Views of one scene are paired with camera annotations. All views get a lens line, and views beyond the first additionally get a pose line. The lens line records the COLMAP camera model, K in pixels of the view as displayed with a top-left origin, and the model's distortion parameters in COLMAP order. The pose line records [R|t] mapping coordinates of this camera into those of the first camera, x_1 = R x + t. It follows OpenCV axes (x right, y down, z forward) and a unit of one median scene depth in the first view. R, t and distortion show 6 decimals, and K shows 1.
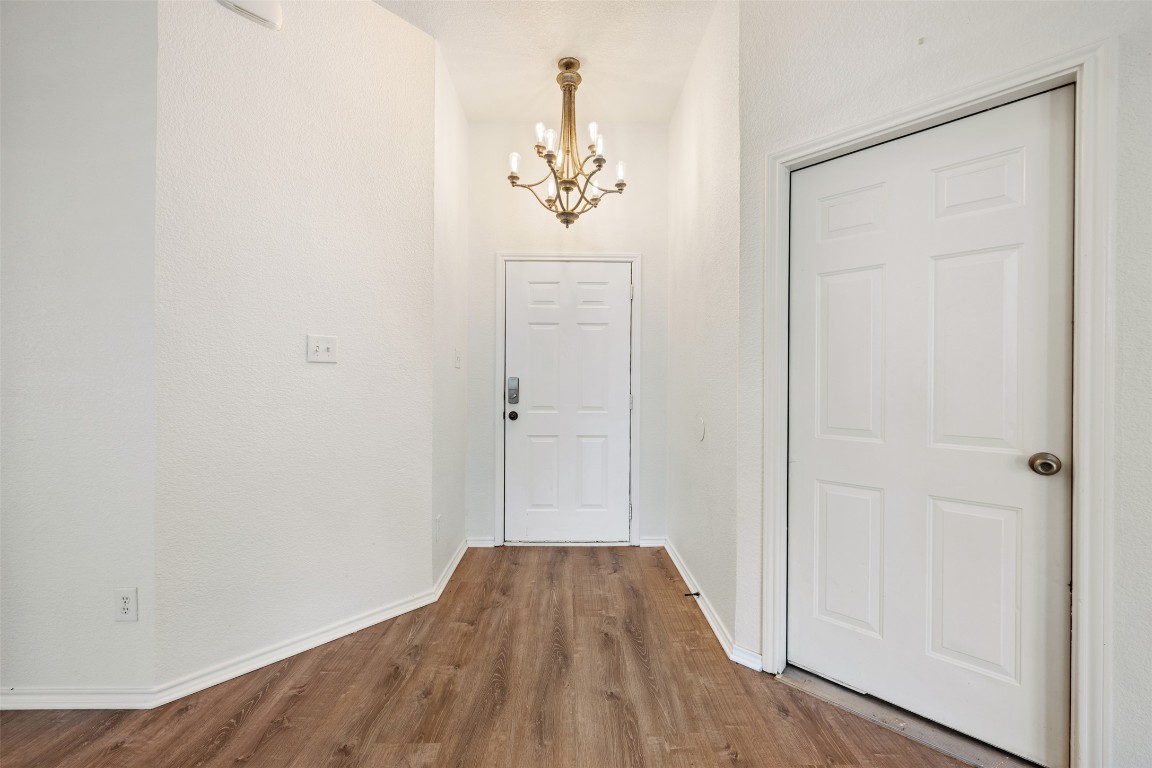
lens RADIAL K [[454.4, 0, 575.6], [0, 454.4, 385.4], [0, 0, 1]] dist [-0.002445, -0.000131]
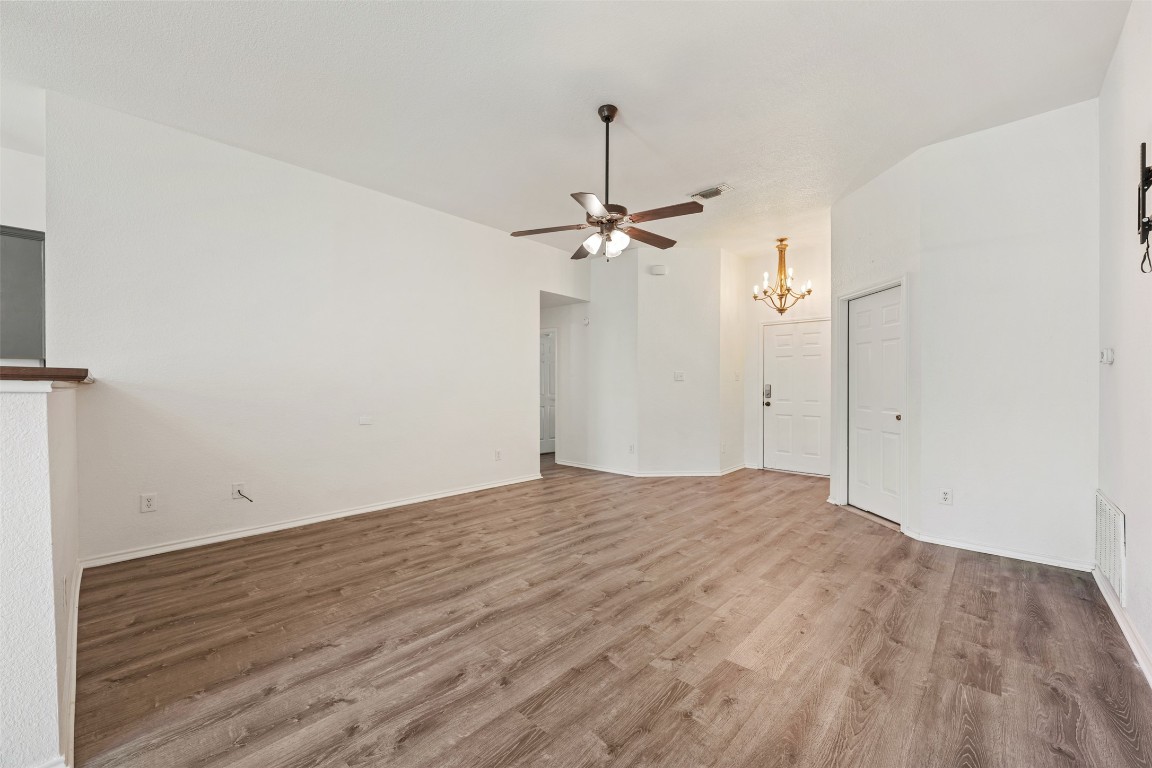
lens RADIAL K [[454.4, 0, 574.7], [0, 454.4, 387.2], [0, 0, 1]] dist [-0.002445, -0.000131]
pose [[0.721392, 0.000603, -0.692526, 1.117161], [-0.000650, 1.000000, 0.000194, -0.009127], [0.692526, 0.000310, 0.721393, -1.797652]]
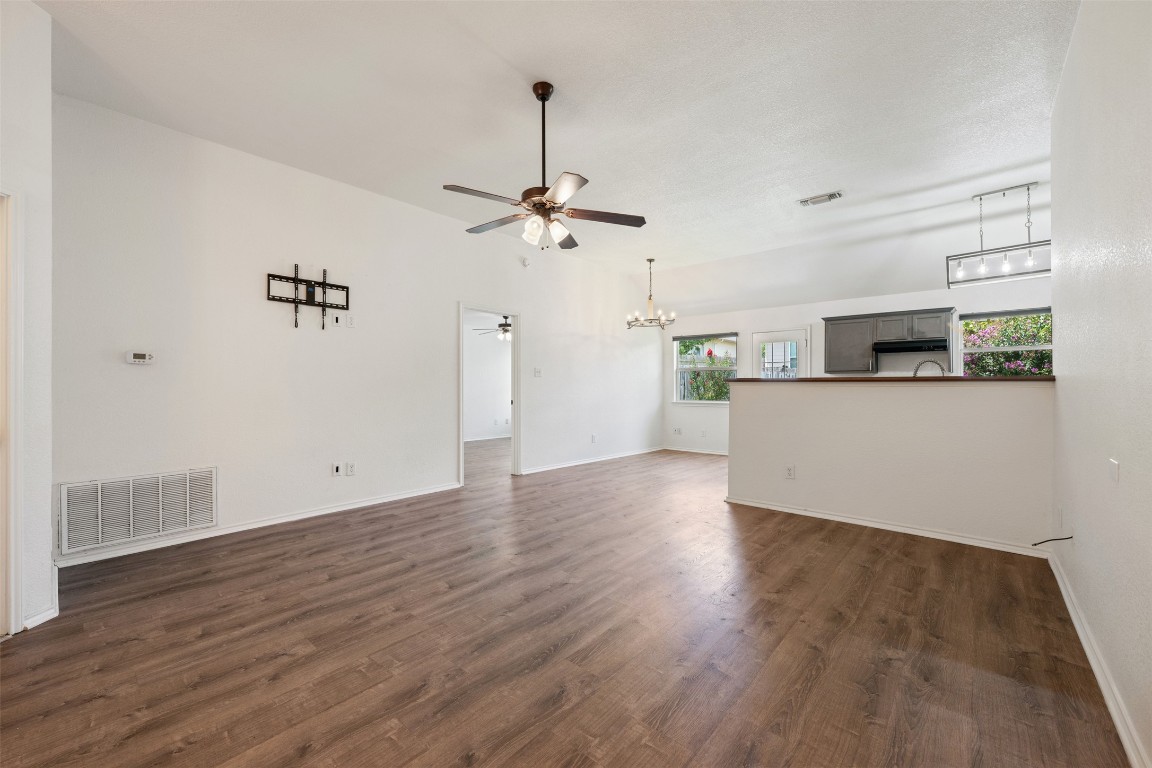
lens RADIAL K [[454.4, 0, 574.6], [0, 454.4, 385.6], [0, 0, 1]] dist [-0.002445, -0.000131]
pose [[-0.740567, -0.005497, 0.671960, -1.079506], [-0.002233, 0.999981, 0.005719, -0.011567], [-0.671979, 0.002735, -0.740565, 0.568599]]
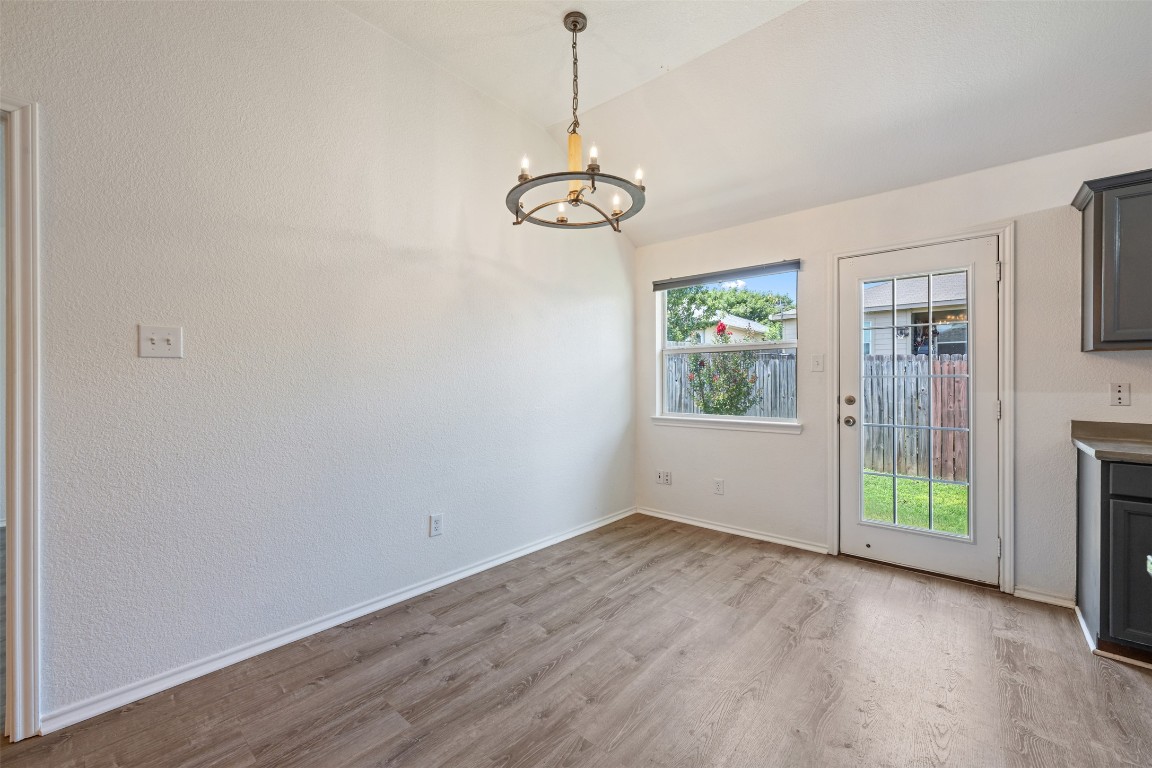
lens RADIAL K [[454.4, 0, 572.3], [0, 454.4, 378.8], [0, 0, 1]] dist [-0.002445, -0.000131]
pose [[-0.739817, -0.000519, 0.672808, 0.088631], [0.000362, 0.999999, 0.001169, -0.012199], [-0.672808, 0.001108, -0.739816, -1.613934]]
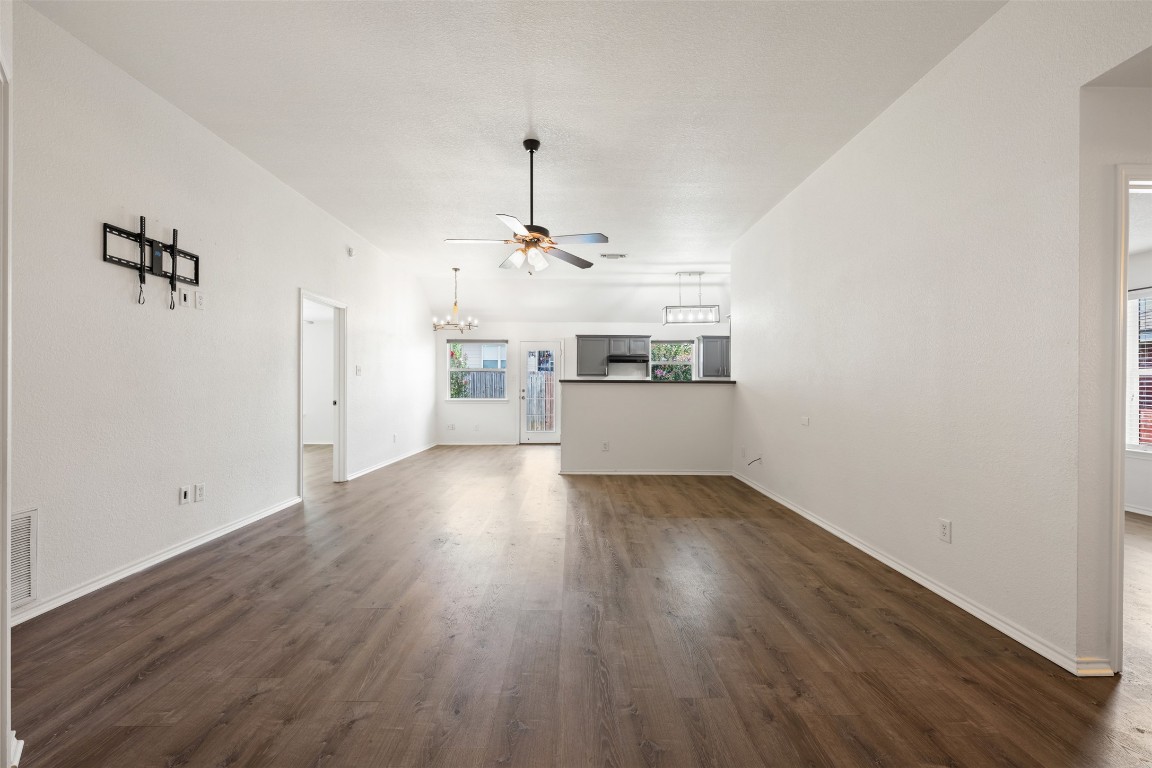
lens RADIAL K [[454.4, 0, 576.0], [0, 454.4, 386.7], [0, 0, 1]] dist [-0.002445, -0.000131]
pose [[-0.999934, -0.008265, 0.008003, -0.155871], [-0.008210, 0.999942, 0.006950, -0.012490], [-0.008060, 0.006884, -0.999944, 1.399884]]
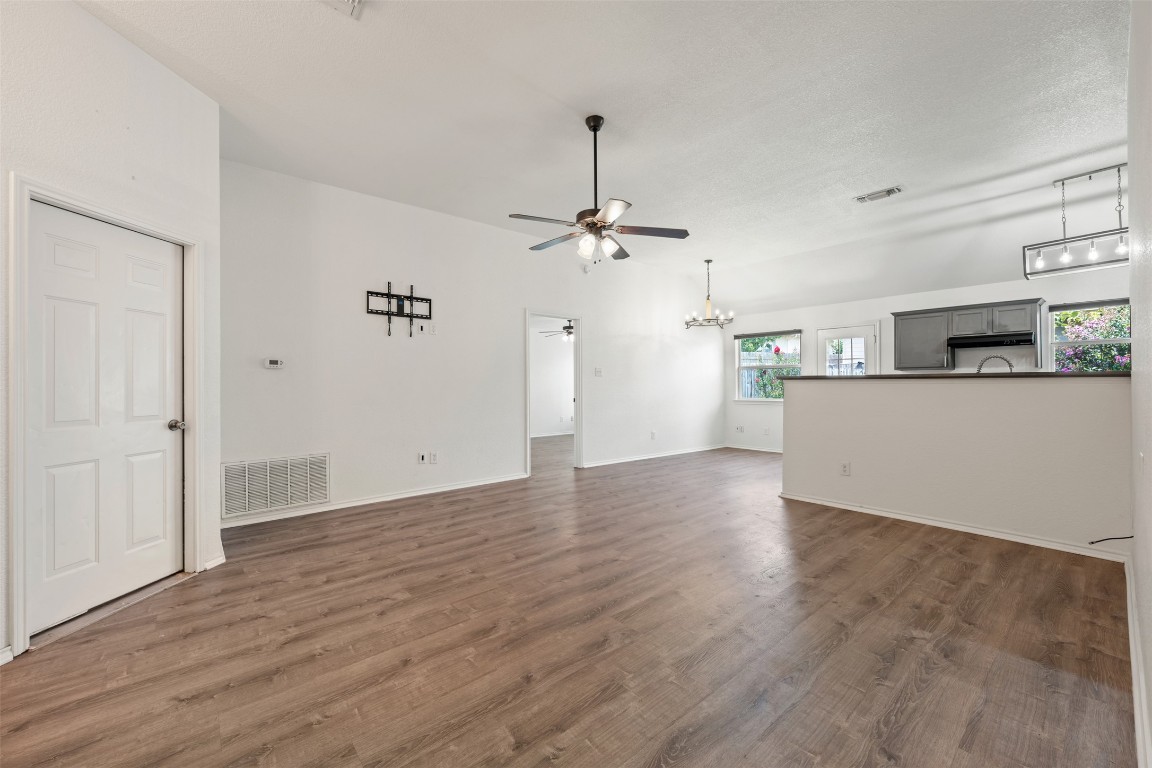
lens RADIAL K [[454.4, 0, 575.1], [0, 454.4, 381.6], [0, 0, 1]] dist [-0.002445, -0.000131]
pose [[-0.633859, 0.003301, 0.773442, -1.259432], [0.004063, 0.999991, -0.000939, -0.010806], [-0.773438, 0.002547, -0.633867, 0.663408]]
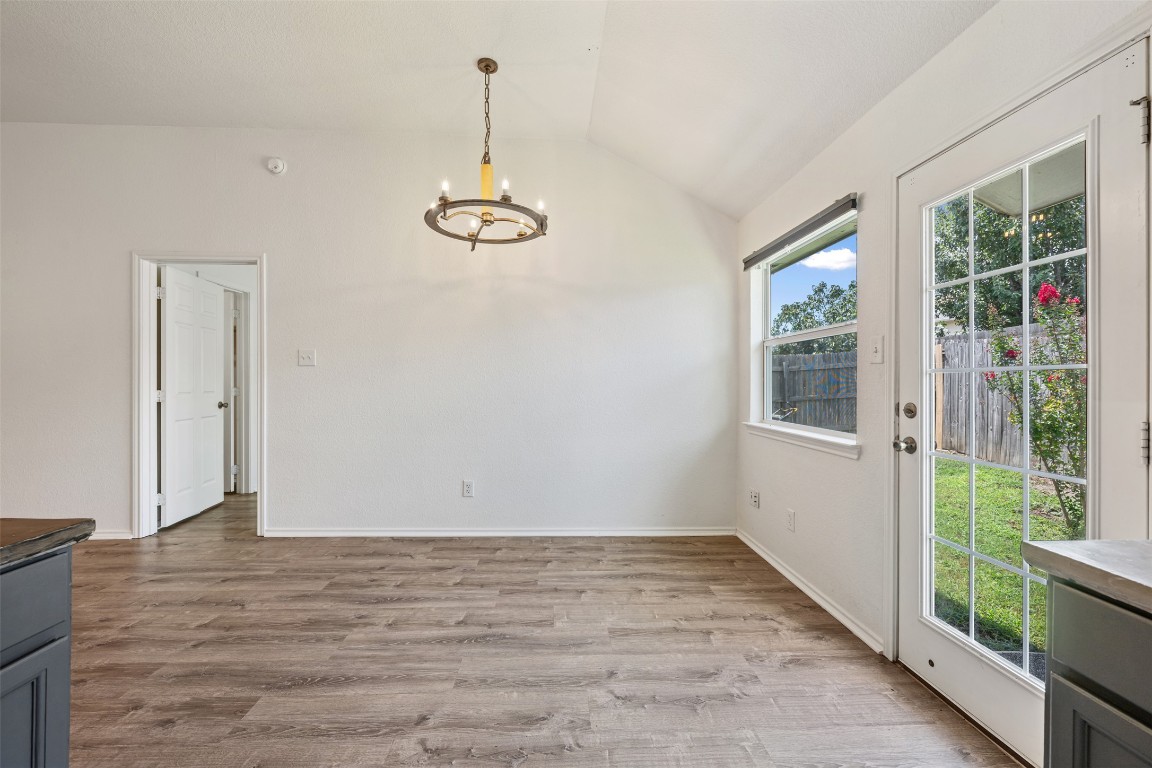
lens RADIAL K [[454.4, 0, 577.1], [0, 454.4, 381.5], [0, 0, 1]] dist [-0.002445, -0.000131]
pose [[-0.032723, -0.001997, 0.999462, -0.524339], [-0.000299, 0.999998, 0.001988, 0.004088], [-0.999464, -0.000234, -0.032724, -2.783000]]
